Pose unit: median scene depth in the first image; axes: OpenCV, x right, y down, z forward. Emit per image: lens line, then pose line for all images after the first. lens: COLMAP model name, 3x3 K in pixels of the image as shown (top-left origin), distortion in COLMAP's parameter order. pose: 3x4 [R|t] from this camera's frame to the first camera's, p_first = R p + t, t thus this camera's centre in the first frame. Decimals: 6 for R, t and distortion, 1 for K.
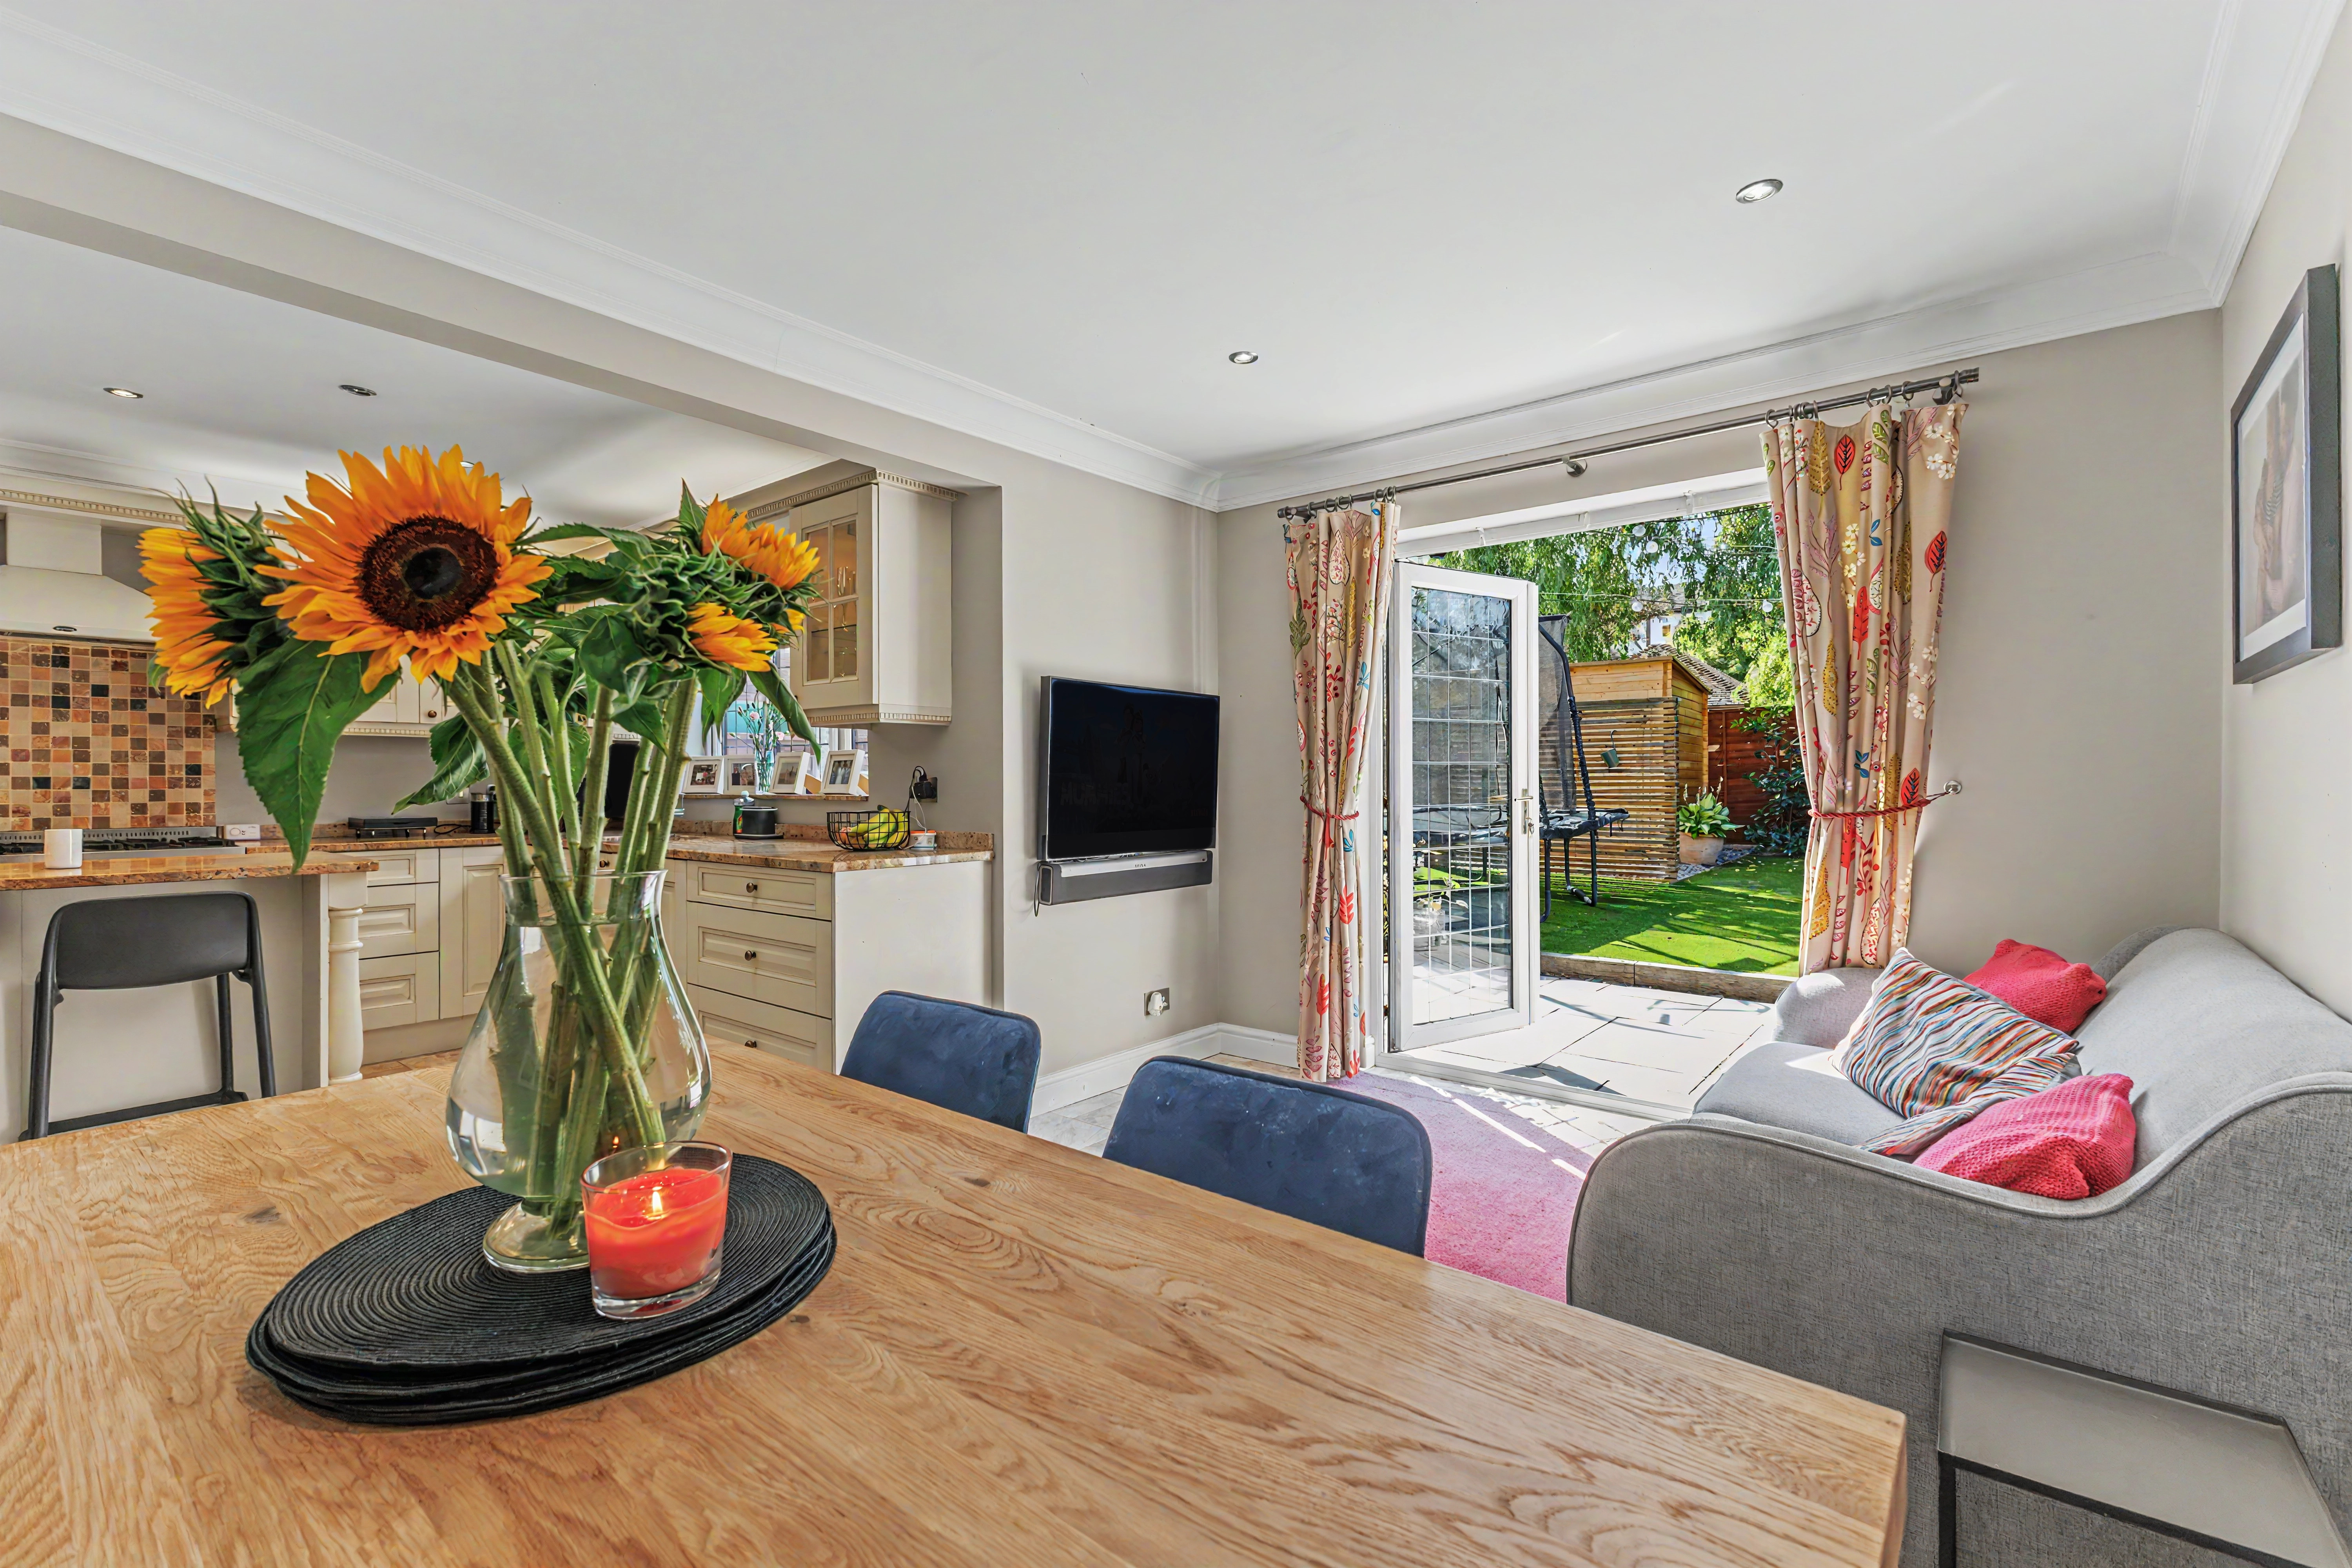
lens RADIAL K [[1024.4, 0, 1169.1], [0, 1024.4, 782.9], [0, 0, 1]] dist [0.010941, -0.003204]
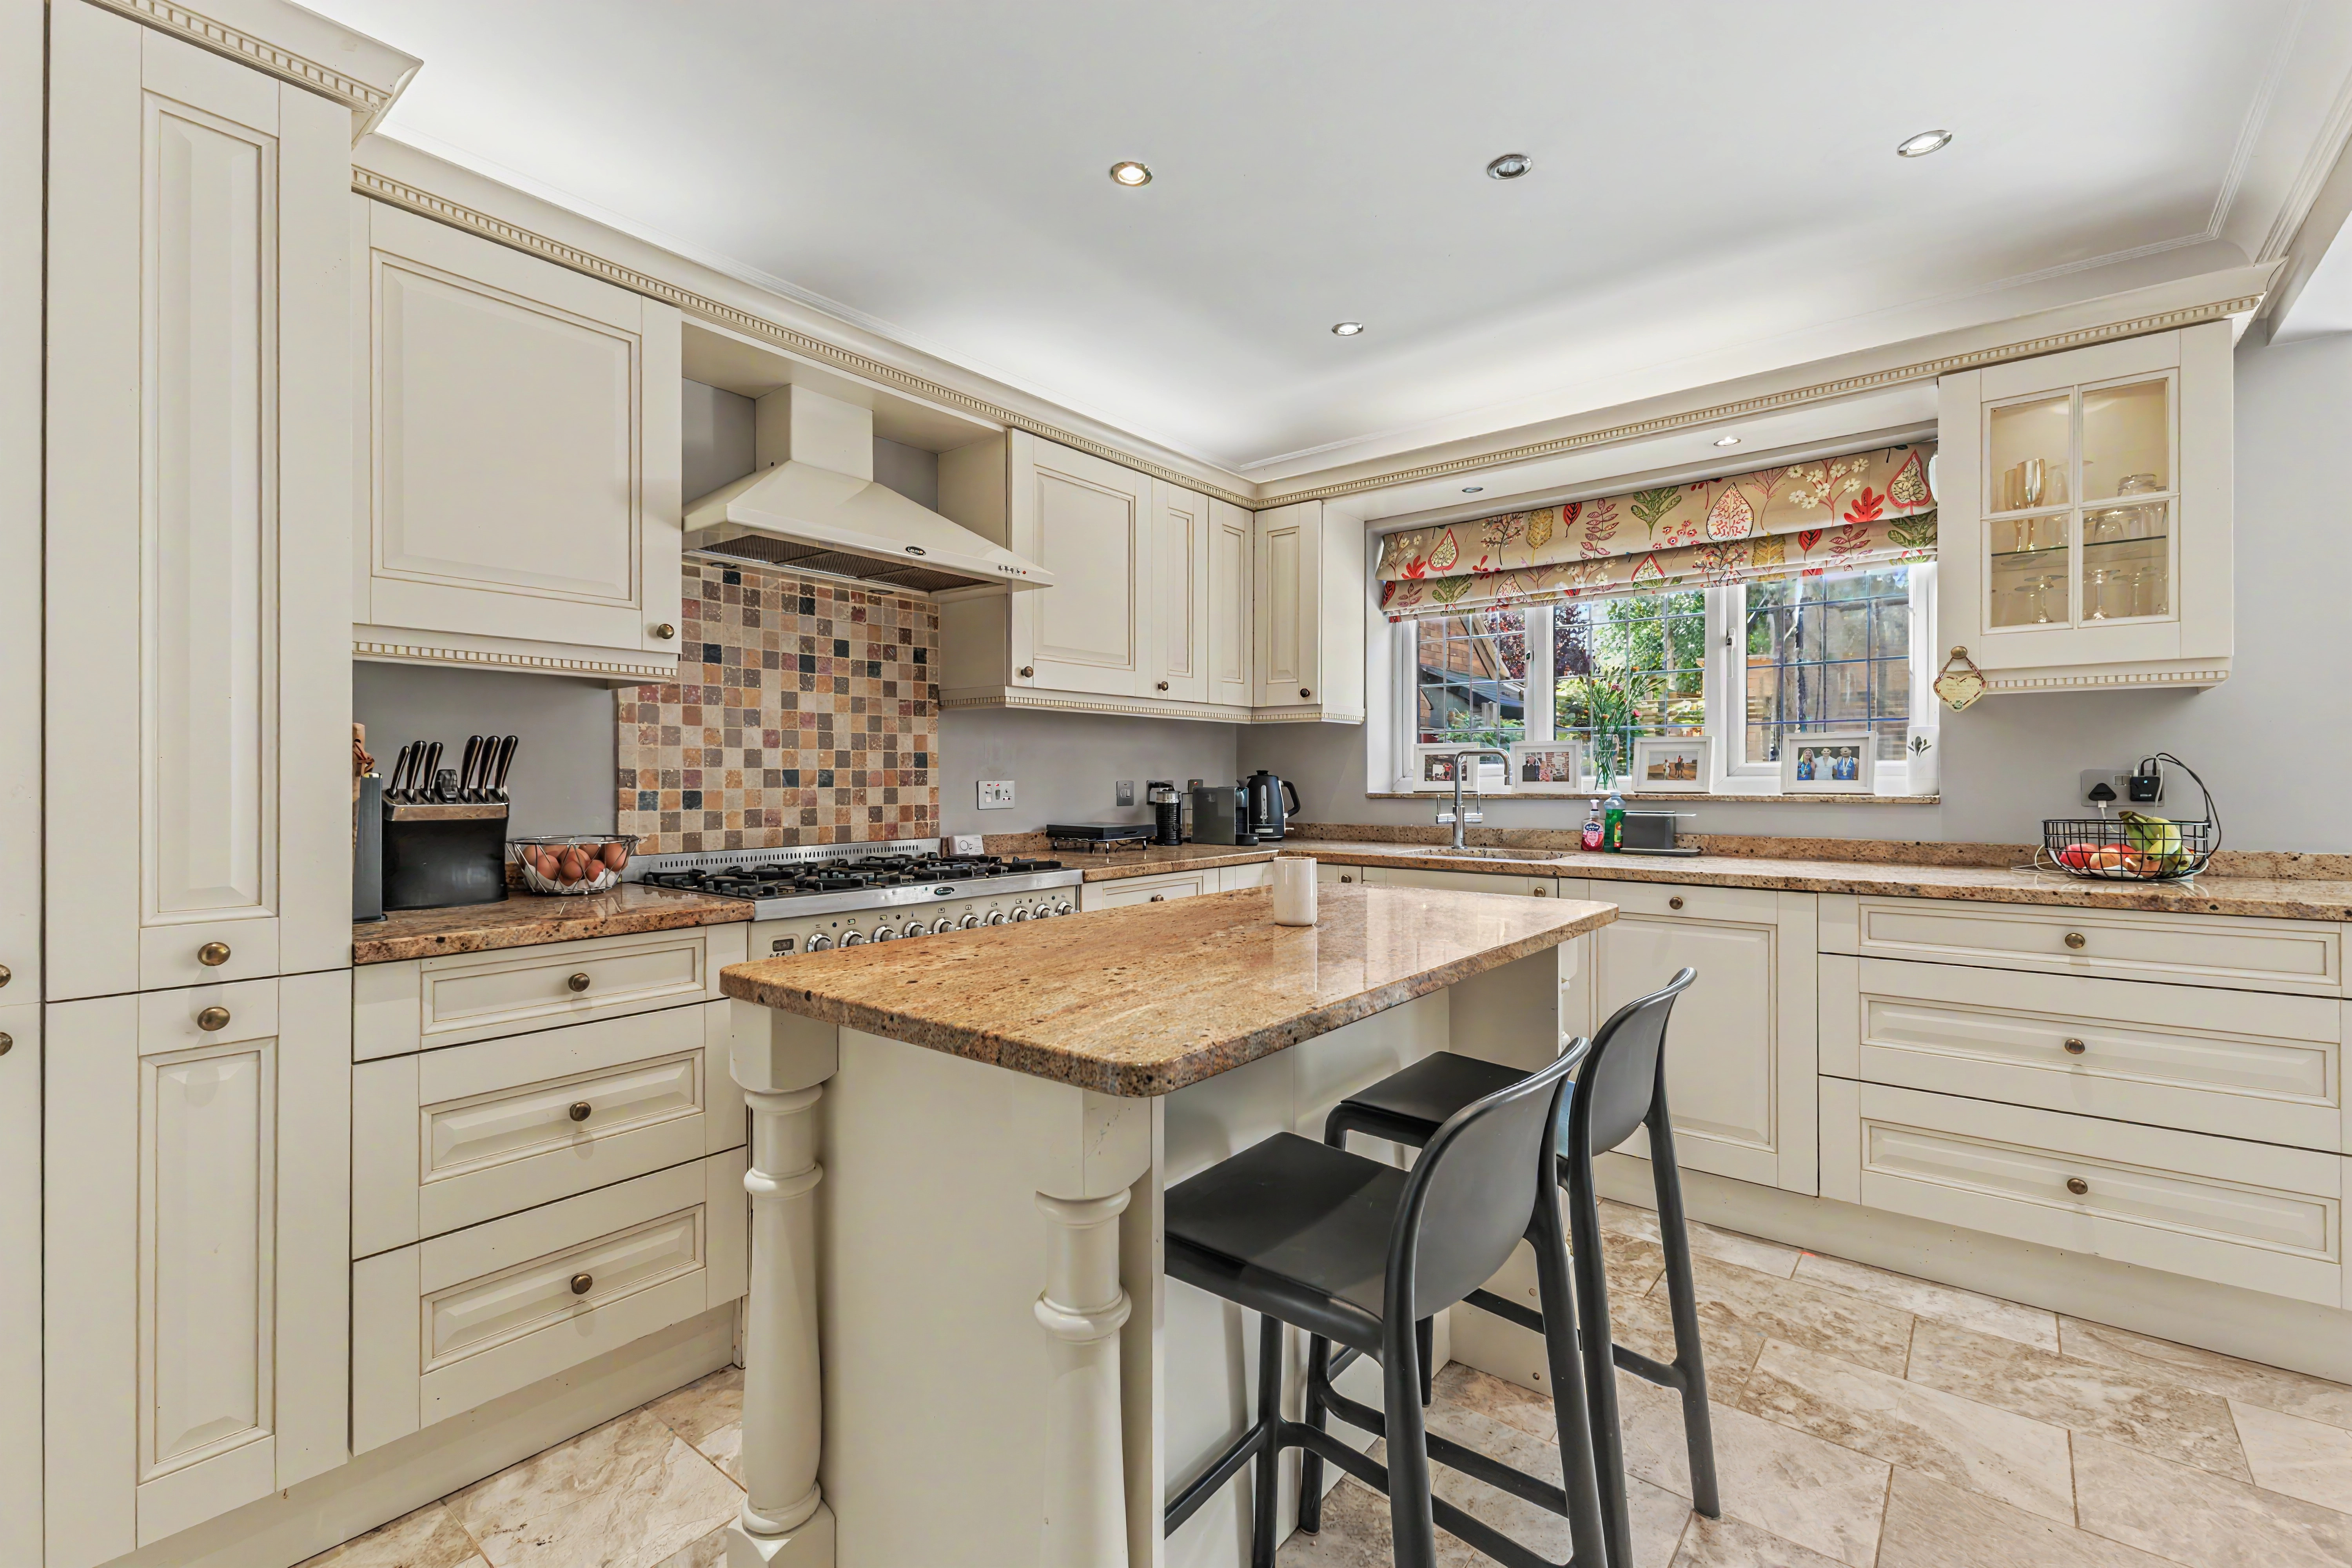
lens RADIAL K [[1024.4, 0, 1169.7], [0, 1024.4, 773.0], [0, 0, 1]] dist [0.010941, -0.003204]
pose [[0.999998, -0.000686, 0.002025, -0.818581], [0.000695, 0.999992, -0.004052, -0.000608], [-0.002022, 0.004053, 0.999990, 0.297989]]
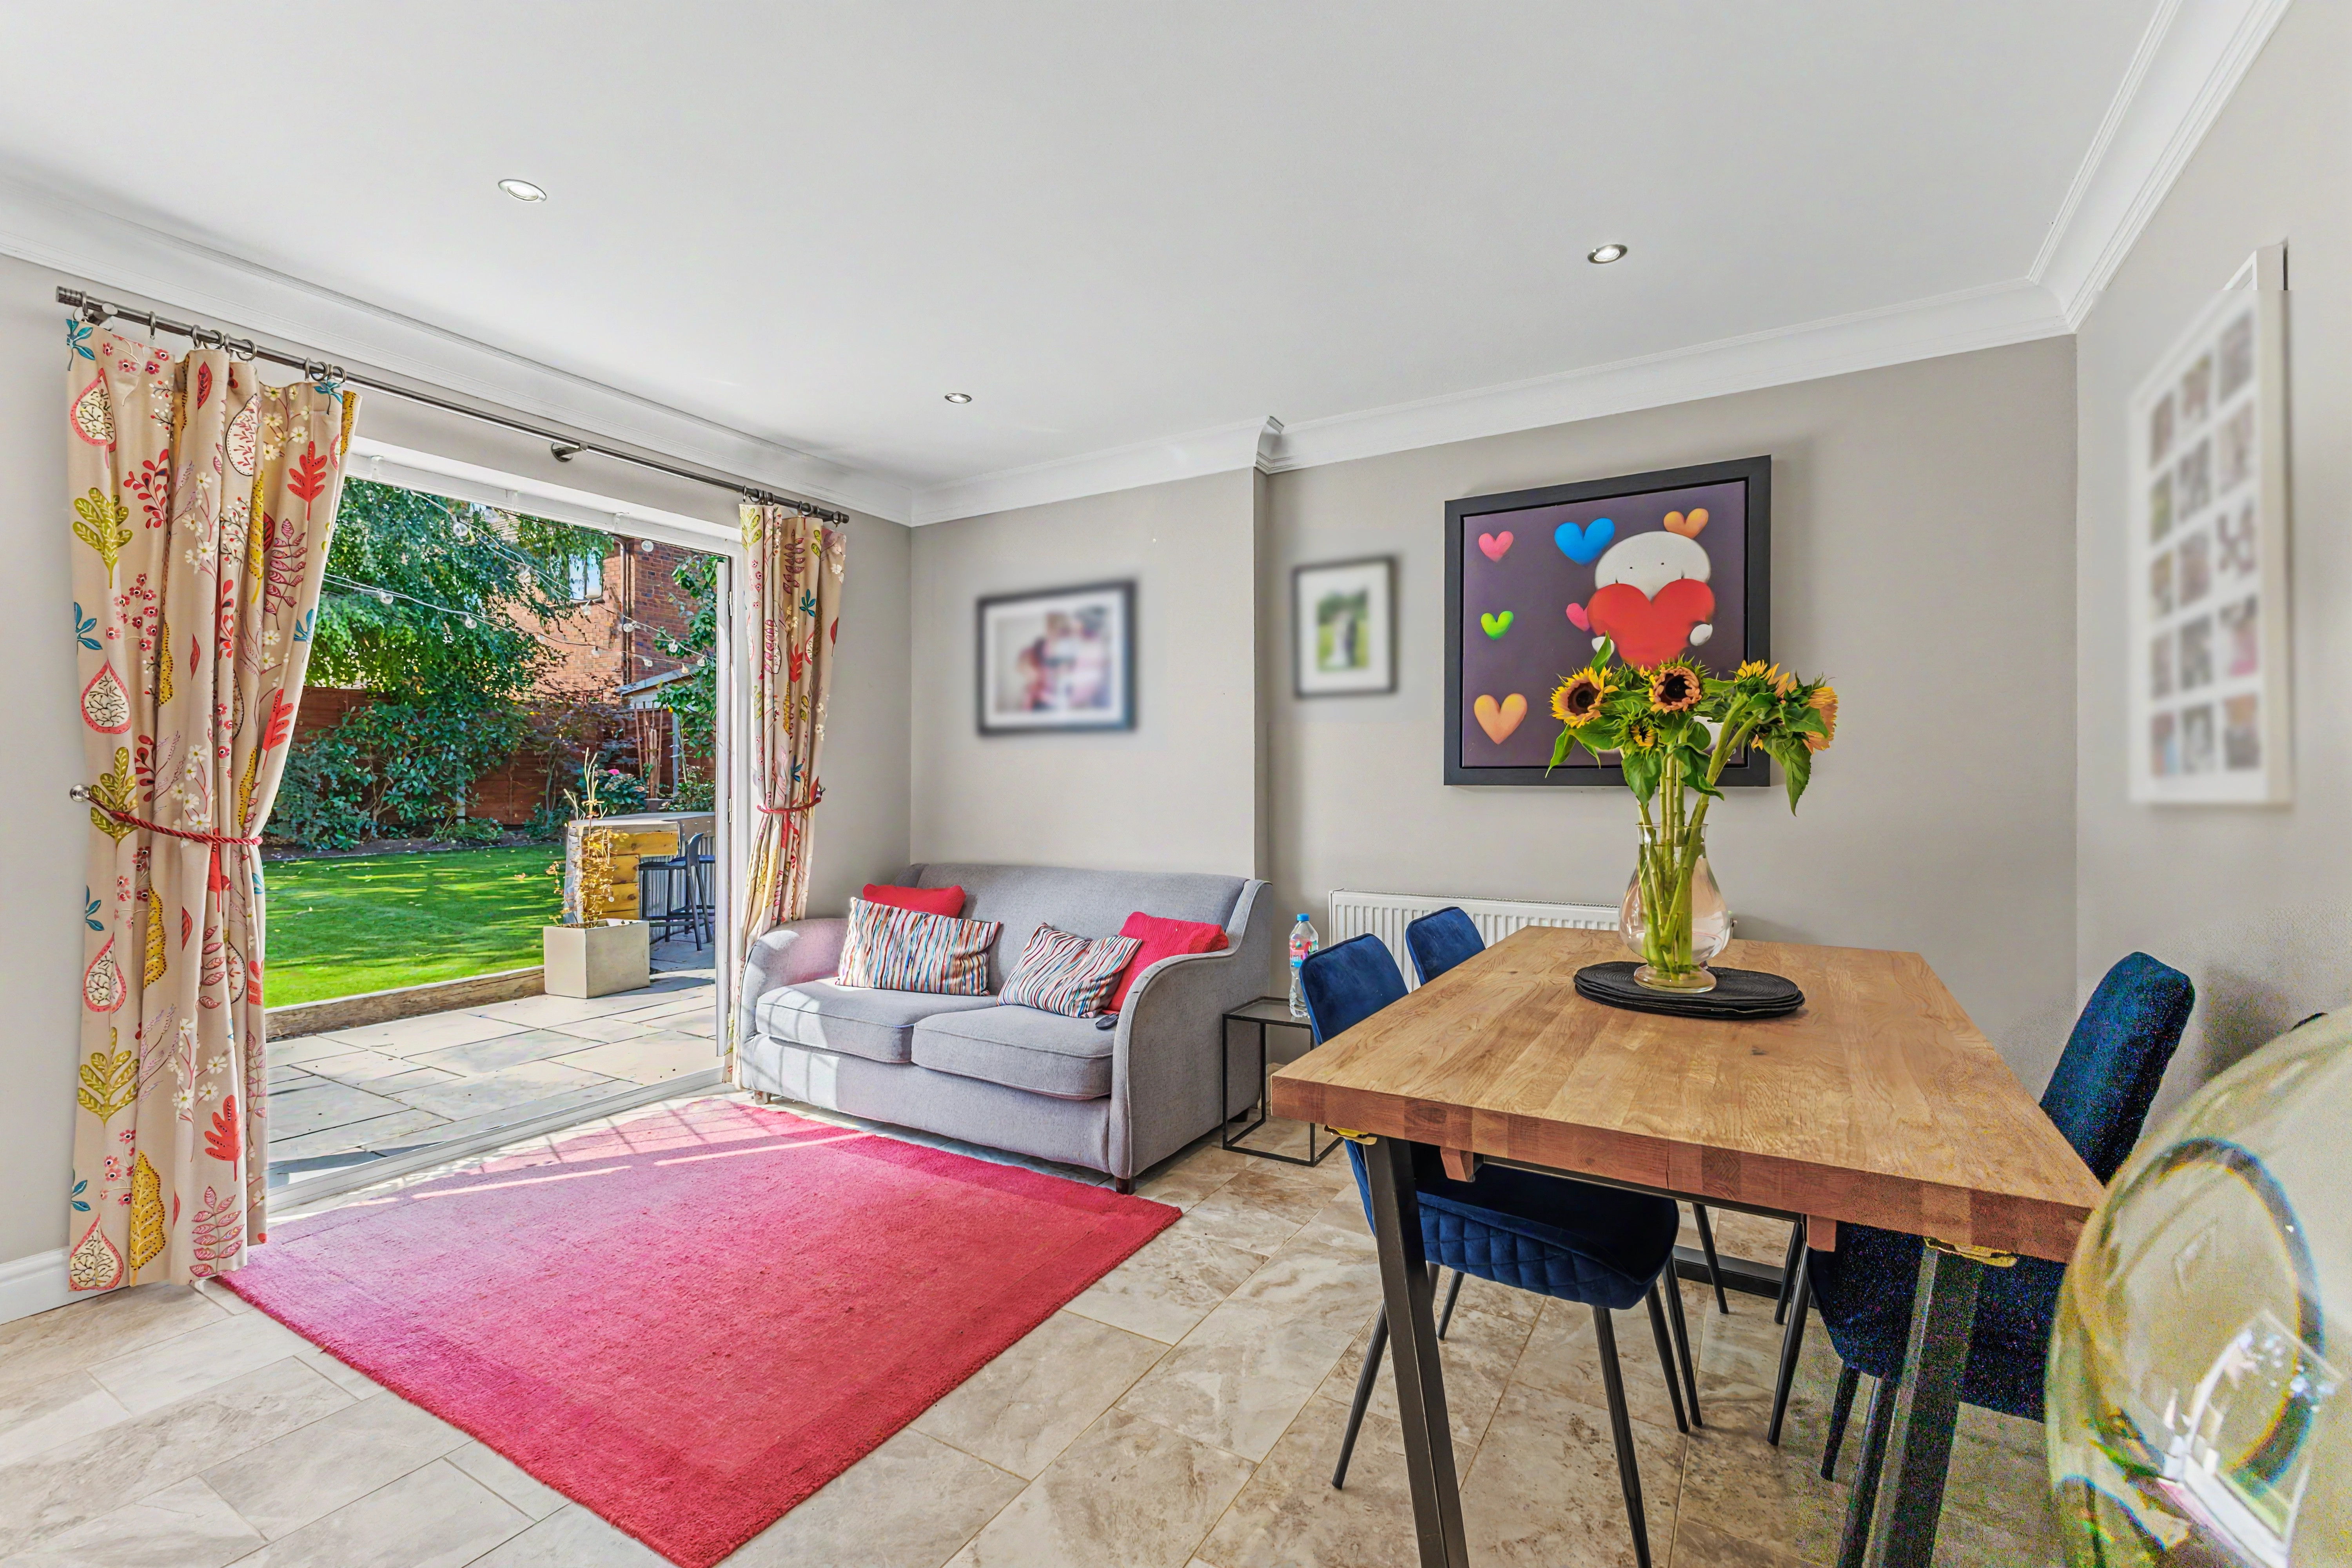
lens RADIAL K [[1024.4, 0, 1176.8], [0, 1024.4, 778.0], [0, 0, 1]] dist [0.010941, -0.003204]
pose [[-0.160501, 0.006684, 0.987013, -0.549297], [0.001670, 0.999977, -0.006500, -0.000863], [-0.987034, 0.000605, -0.160509, 0.525319]]
